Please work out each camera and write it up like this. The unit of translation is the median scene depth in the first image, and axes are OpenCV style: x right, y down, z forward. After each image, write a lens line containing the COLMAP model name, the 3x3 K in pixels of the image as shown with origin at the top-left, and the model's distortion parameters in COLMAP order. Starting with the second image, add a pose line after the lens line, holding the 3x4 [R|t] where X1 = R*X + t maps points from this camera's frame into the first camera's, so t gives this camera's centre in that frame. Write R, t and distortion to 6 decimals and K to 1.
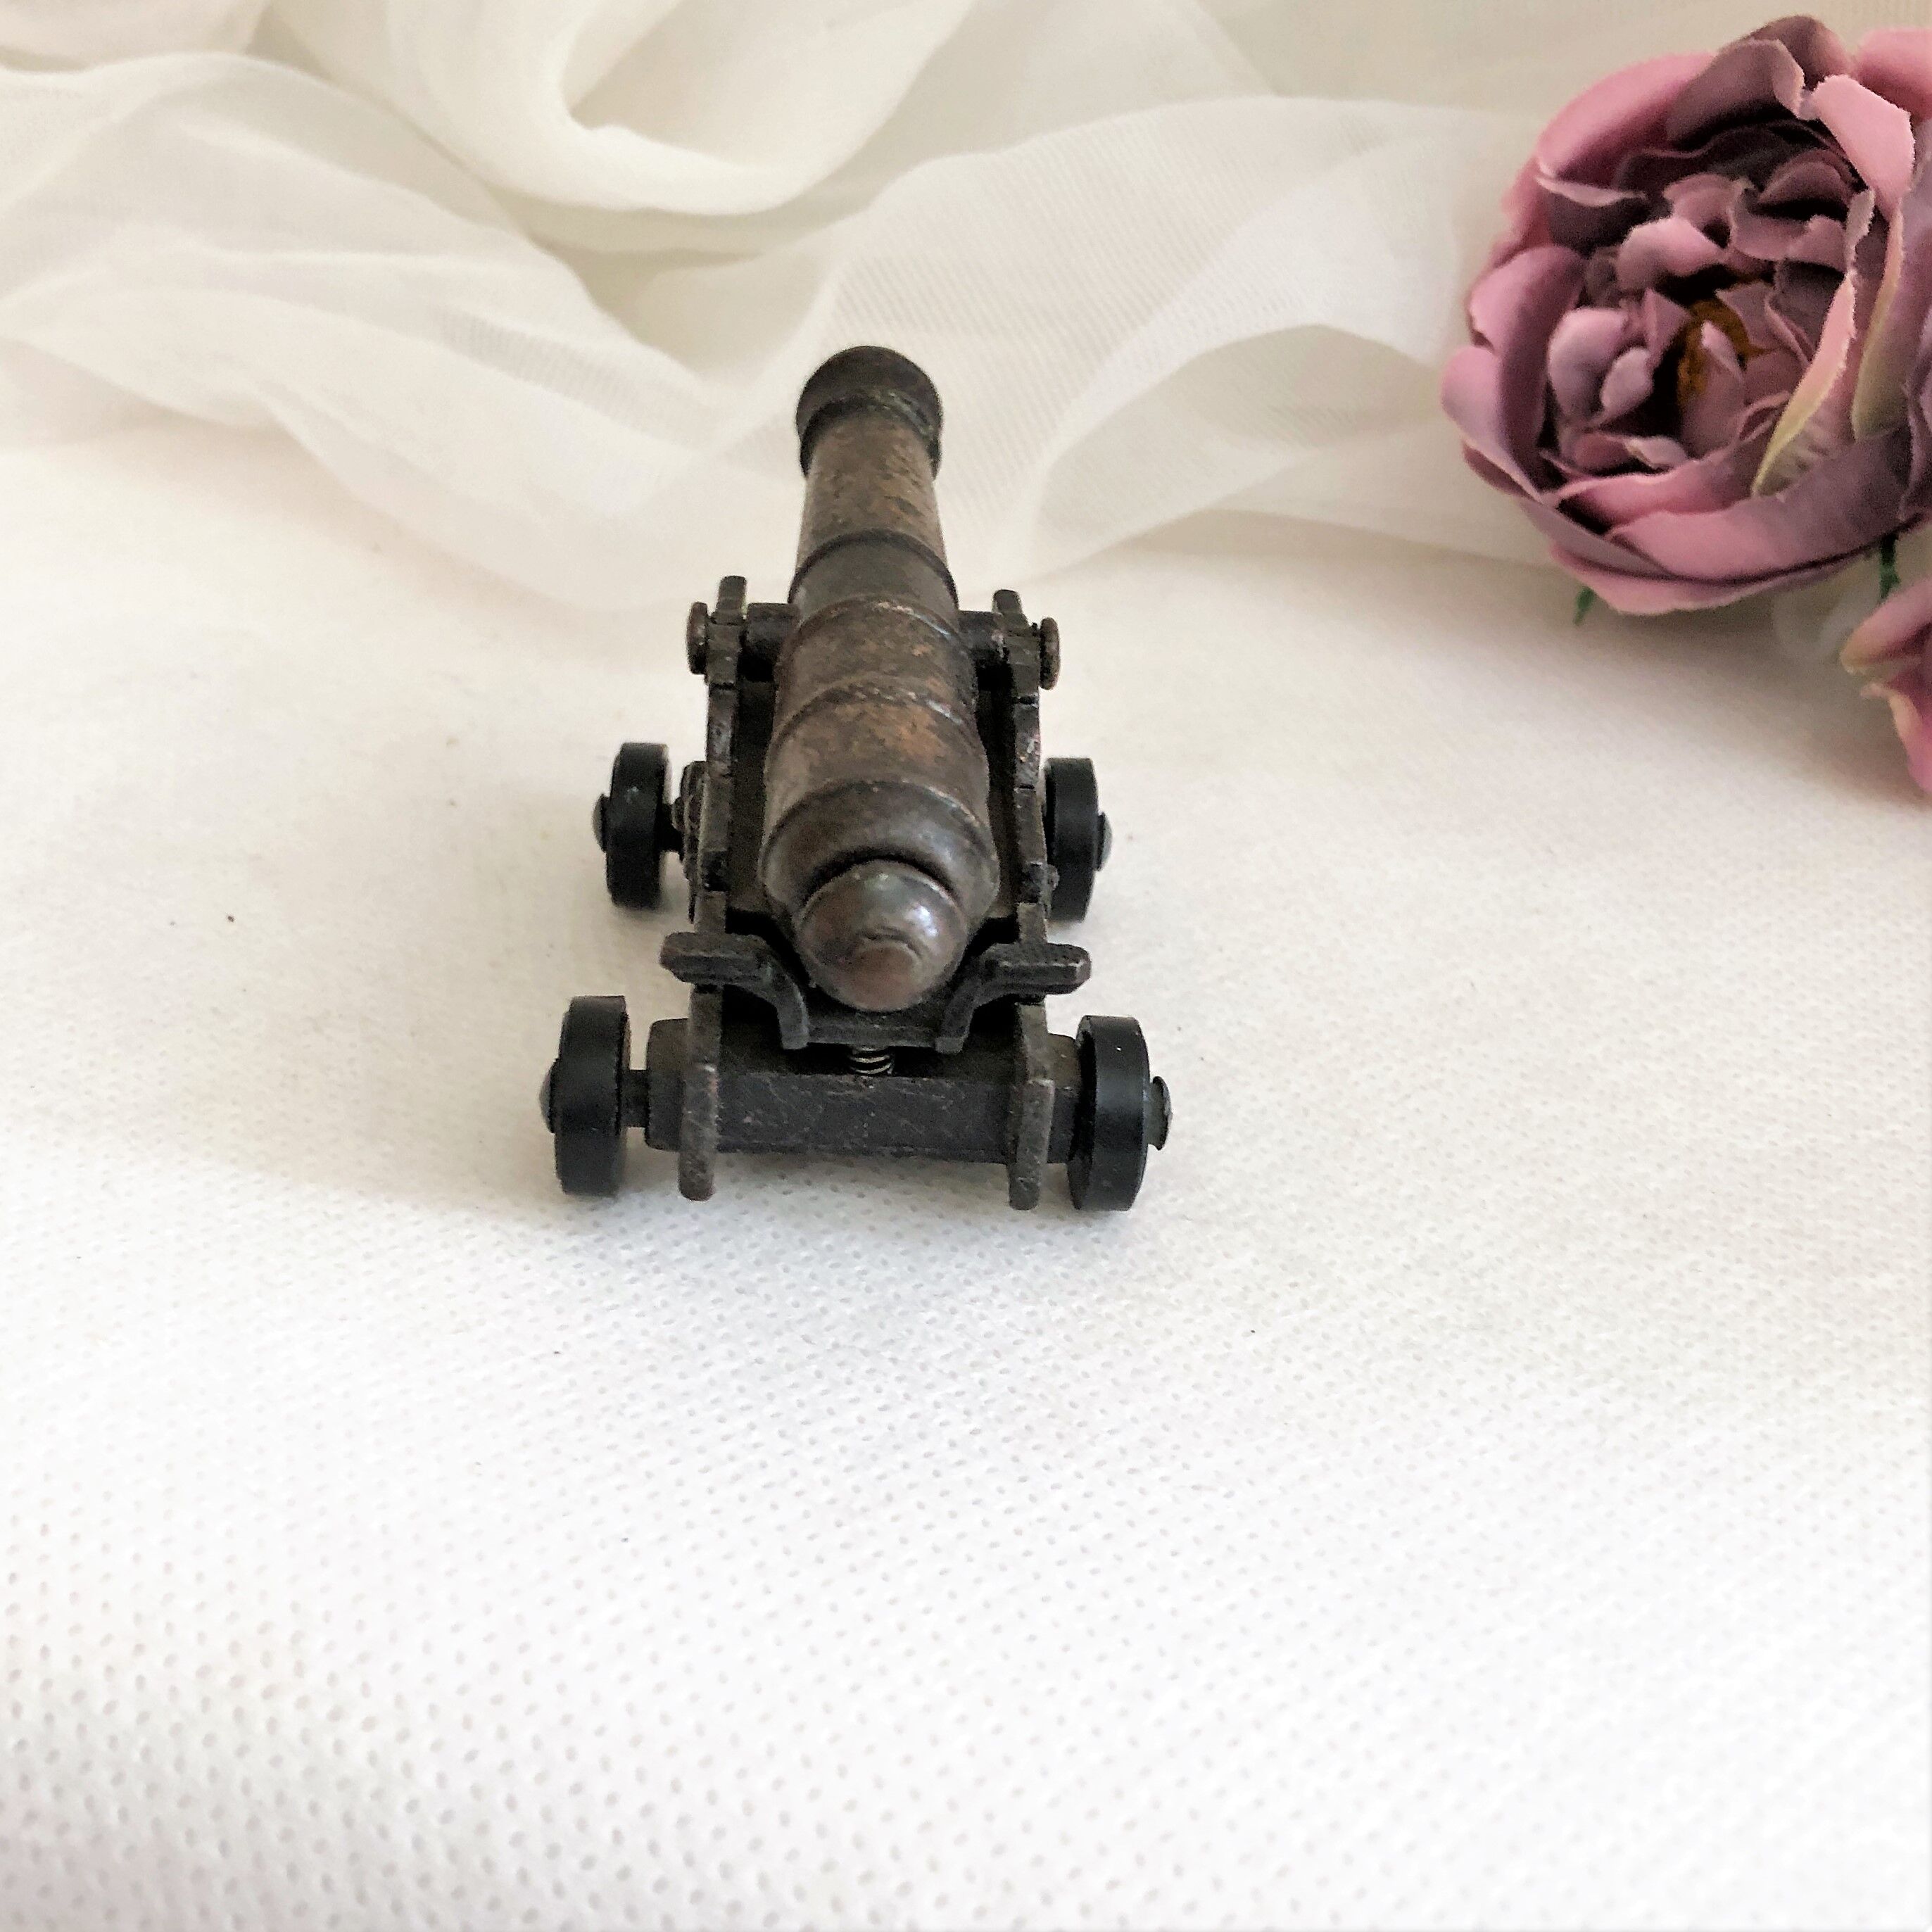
lens RADIAL K [[2558.3, 0, 936.6], [0, 2558.3, 1008.1], [0, 0, 1]] dist [0.002901, -0.064272]
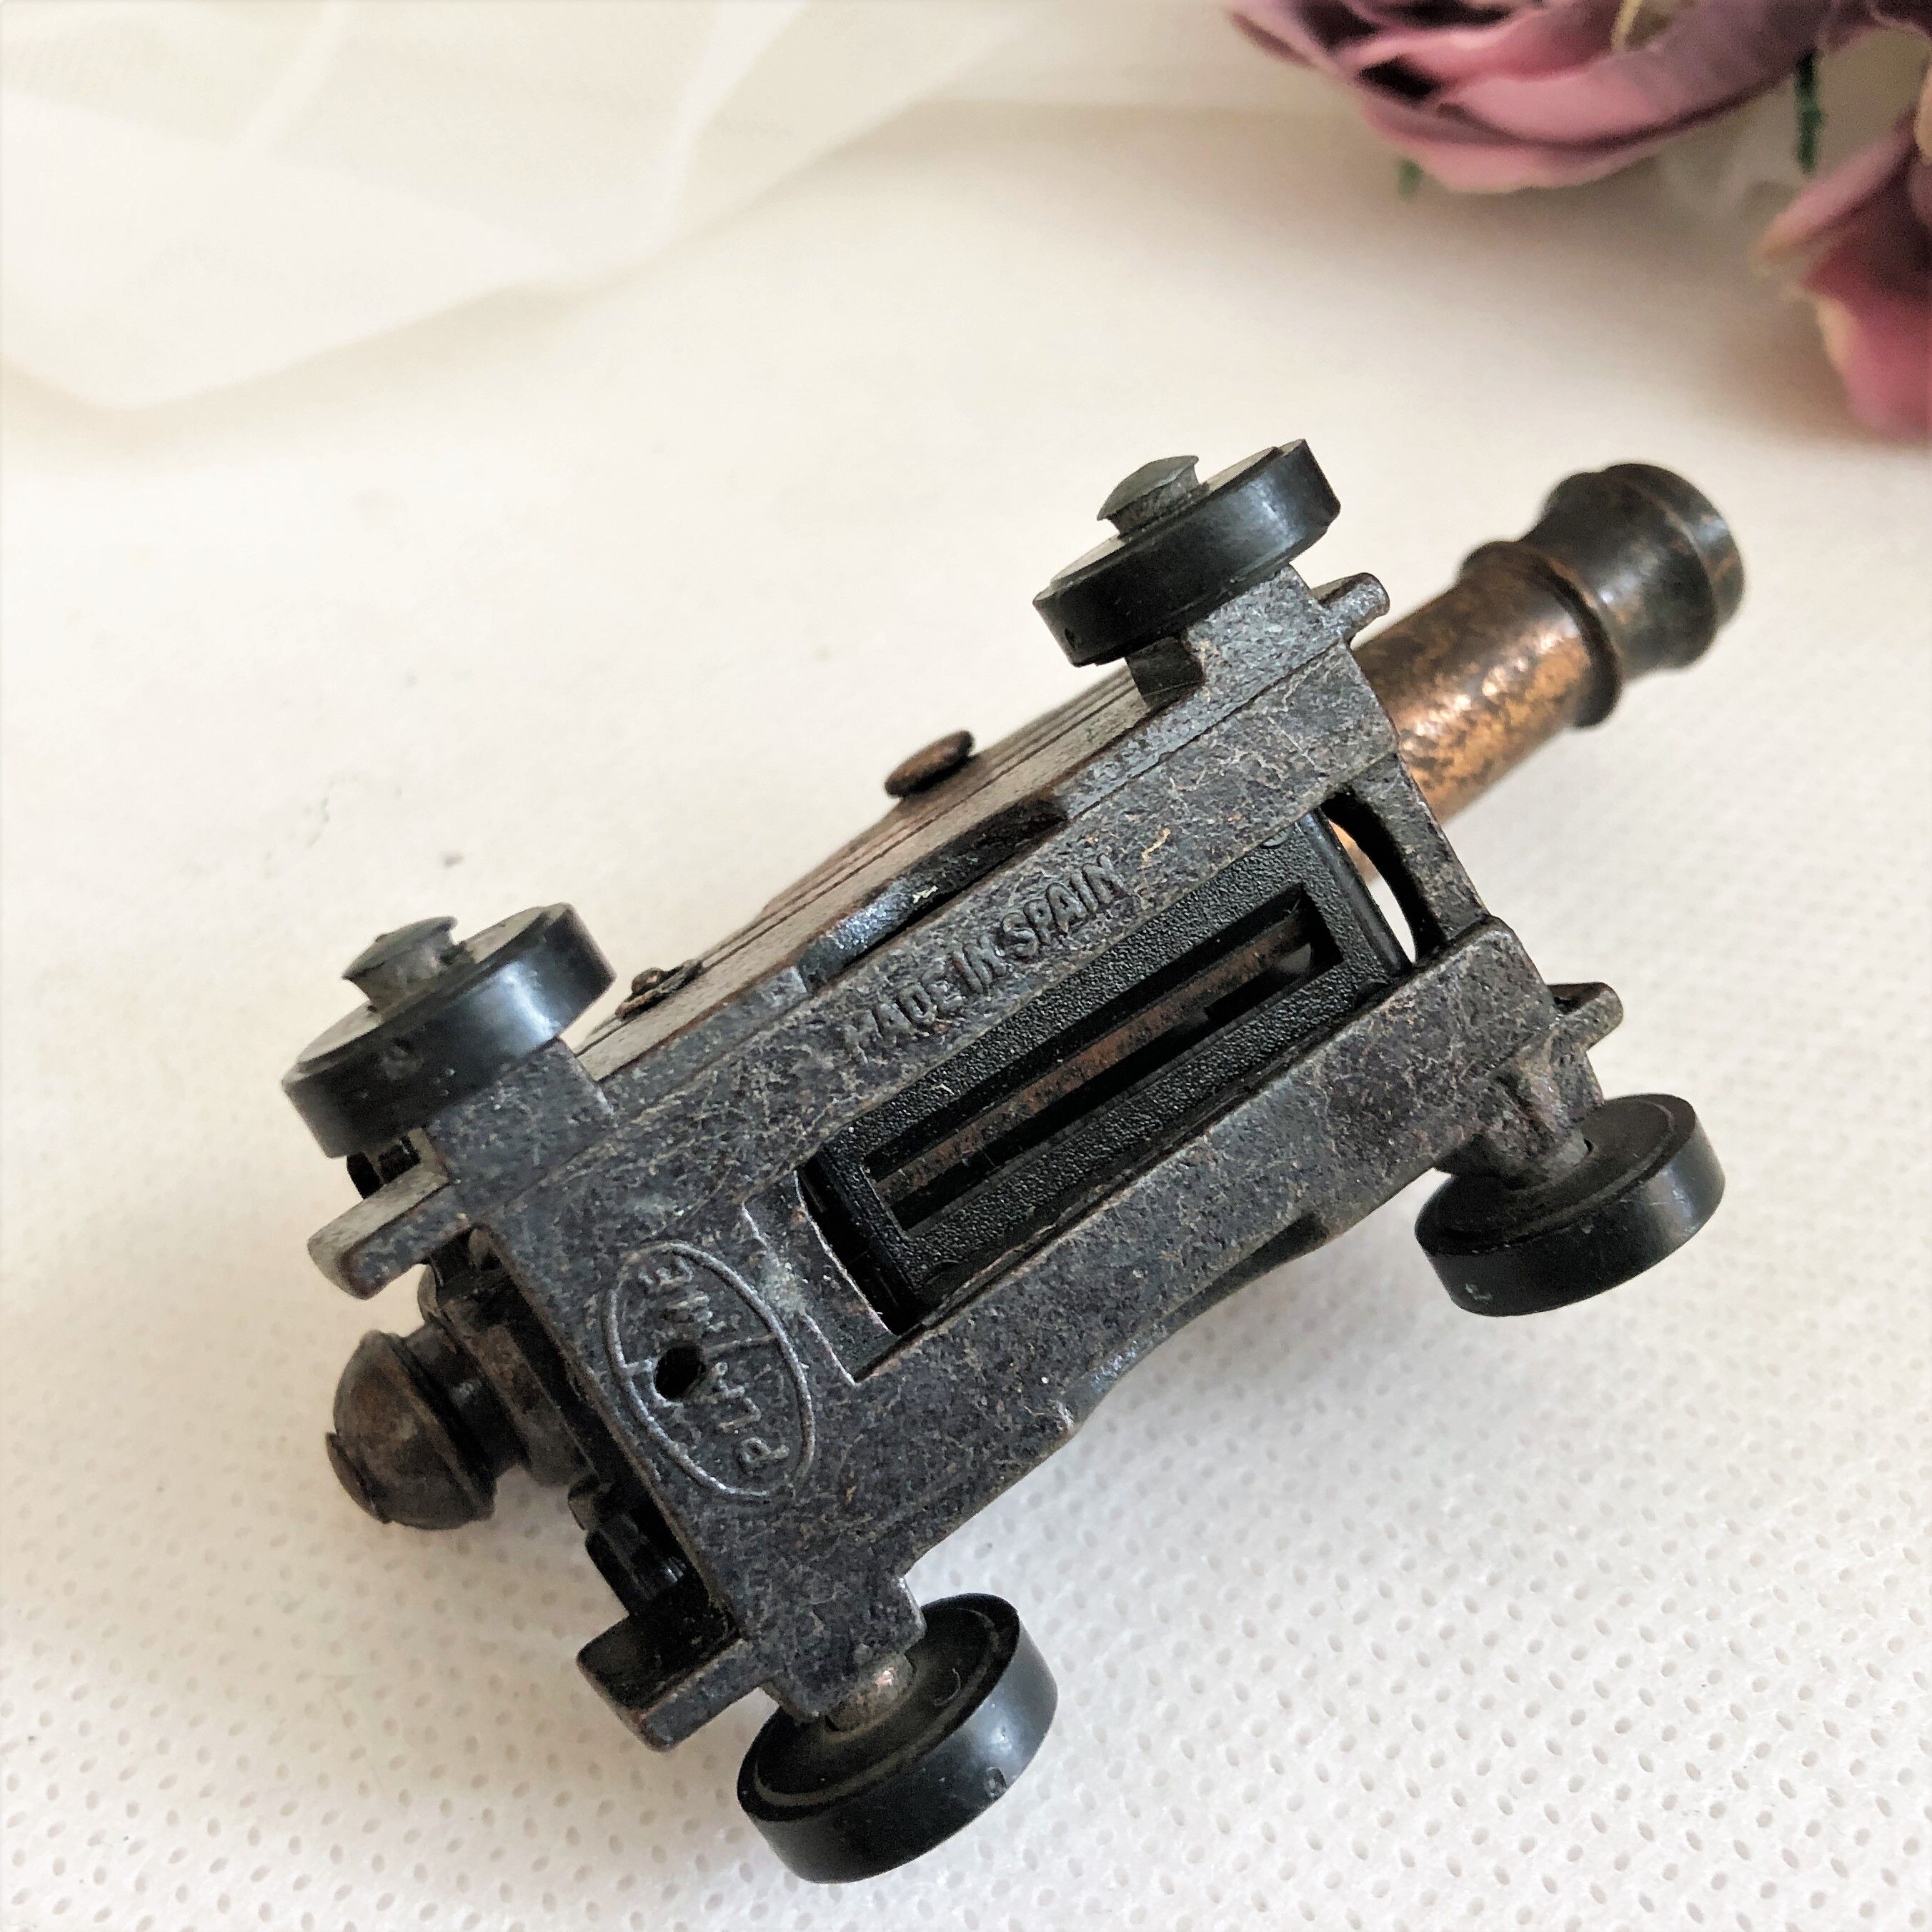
lens RADIAL K [[2460.1, 0, 884.9], [0, 2460.1, 907.4], [0, 0, 1]] dist [-0.030109, -0.056552]
pose [[0.989519, -0.138043, -0.042381, 0.143322], [0.144196, 0.960268, 0.238940, -0.214156], [0.007713, -0.242546, 0.970109, 0.347274]]
